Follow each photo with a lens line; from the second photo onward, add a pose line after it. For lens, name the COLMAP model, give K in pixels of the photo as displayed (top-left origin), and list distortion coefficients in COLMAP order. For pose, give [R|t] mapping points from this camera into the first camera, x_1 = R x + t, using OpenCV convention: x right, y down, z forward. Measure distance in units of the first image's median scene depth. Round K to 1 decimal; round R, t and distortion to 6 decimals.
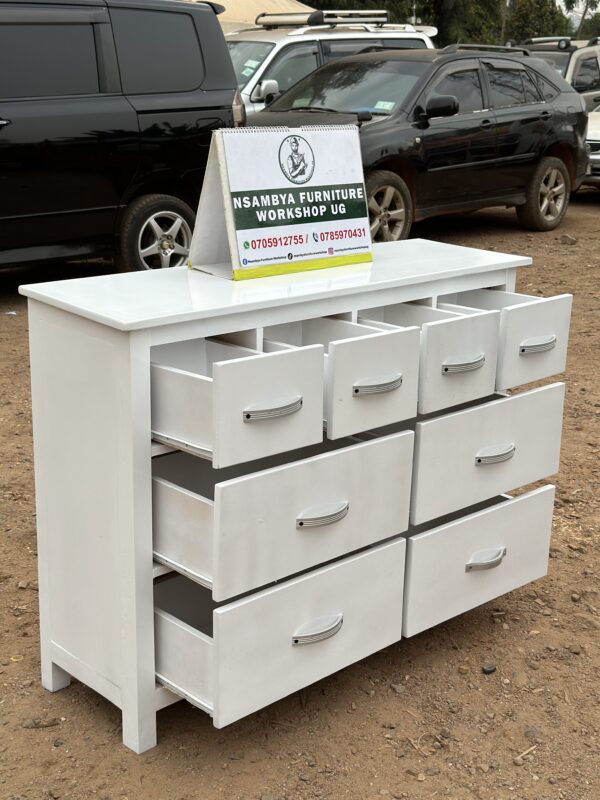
lens RADIAL K [[1109.8, 0, 311.6], [0, 1109.8, 399.1], [0, 0, 1]] dist [0.014364, 0.462976]
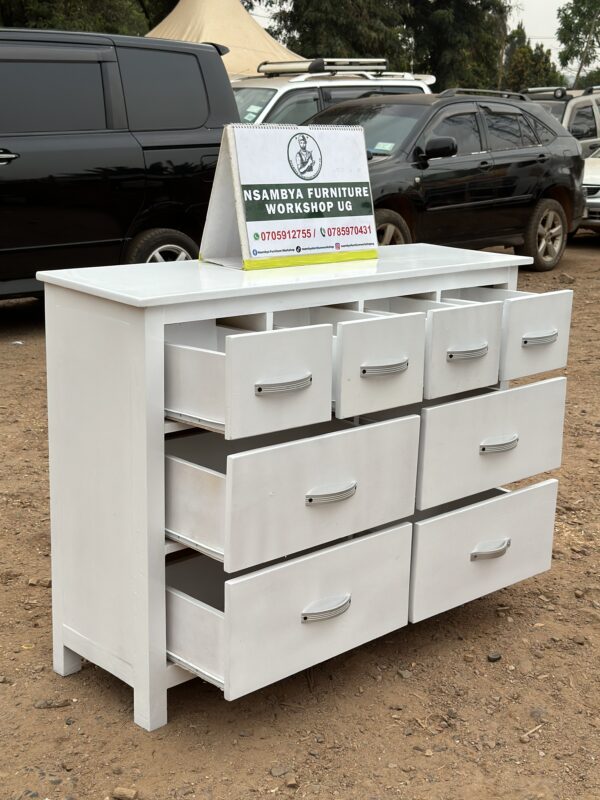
lens RADIAL K [[1109.5, 0, 310.6], [0, 1109.5, 403.4], [0, 0, 1]] dist [-0.020130, 0.751436]
pose [[1.000000, -0.000097, -0.000206, -0.007677], [0.000088, 0.999080, -0.042894, 0.057379], [0.000210, 0.042894, 0.999080, -0.020444]]
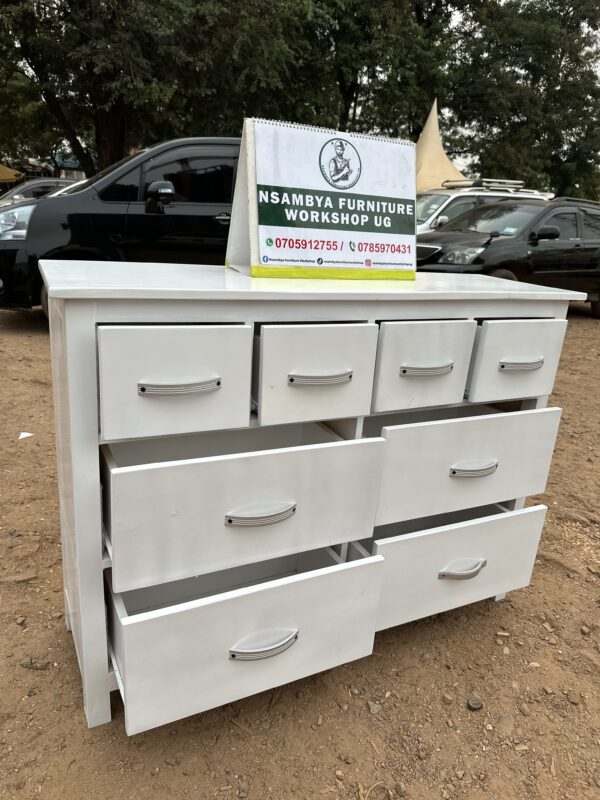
lens RADIAL K [[569.7, 0, 300.2], [0, 569.7, 406.6], [0, 0, 1]] dist [0.009859, -0.019117]
pose [[0.954507, 0.133741, -0.266515, 0.115645], [-0.128446, 0.991015, 0.037286, -0.015700], [0.269107, -0.001357, 0.963109, 0.497096]]
